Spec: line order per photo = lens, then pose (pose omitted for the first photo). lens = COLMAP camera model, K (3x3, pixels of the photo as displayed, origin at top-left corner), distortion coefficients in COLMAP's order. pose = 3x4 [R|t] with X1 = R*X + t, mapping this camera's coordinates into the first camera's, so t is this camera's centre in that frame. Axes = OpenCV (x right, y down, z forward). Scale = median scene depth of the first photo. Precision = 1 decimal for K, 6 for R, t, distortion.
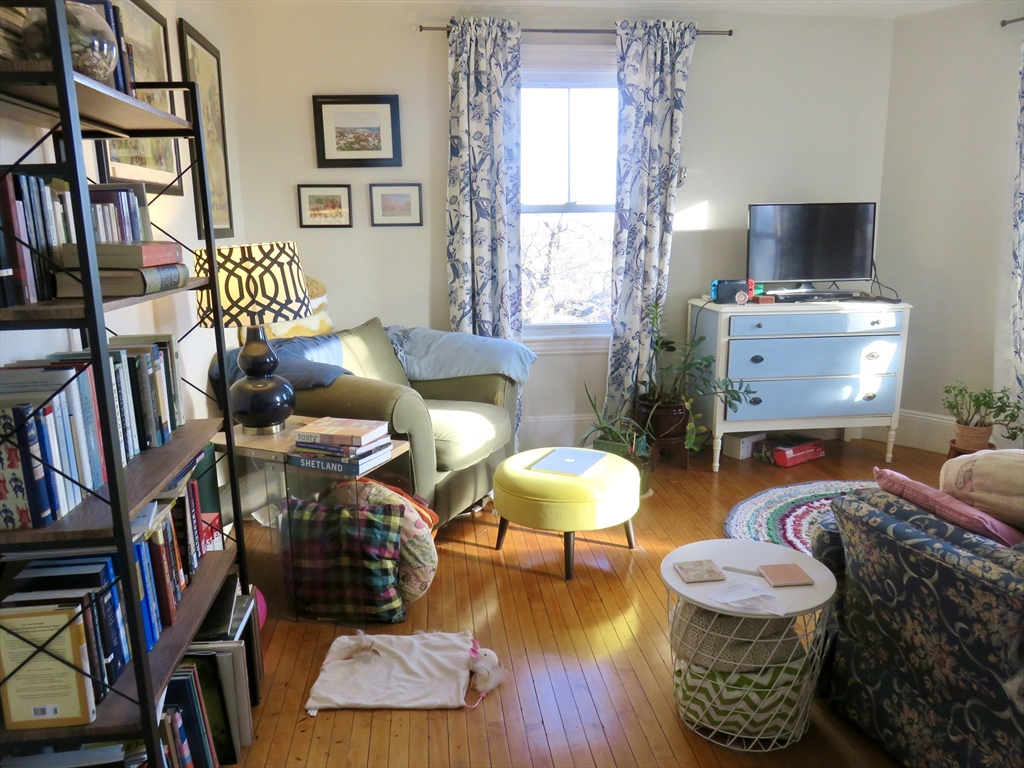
lens RADIAL K [[775.0, 0, 512.4], [0, 775.0, 387.1], [0, 0, 1]] dist [-0.007136, 0.010709]
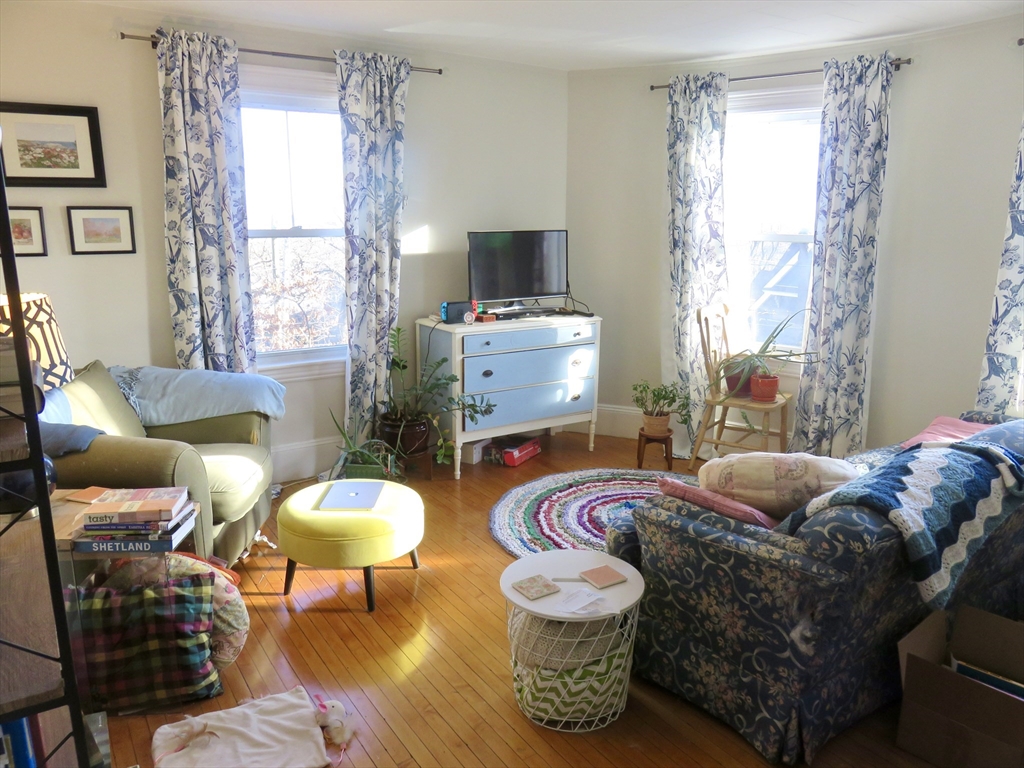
lens RADIAL K [[775.0, 0, 508.9], [0, 775.0, 389.5], [0, 0, 1]] dist [-0.007136, 0.010709]
pose [[0.896227, -0.084514, 0.435470, -0.144423], [0.076850, 0.996420, 0.035218, -0.051757], [-0.436888, 0.001902, 0.899514, -0.005174]]
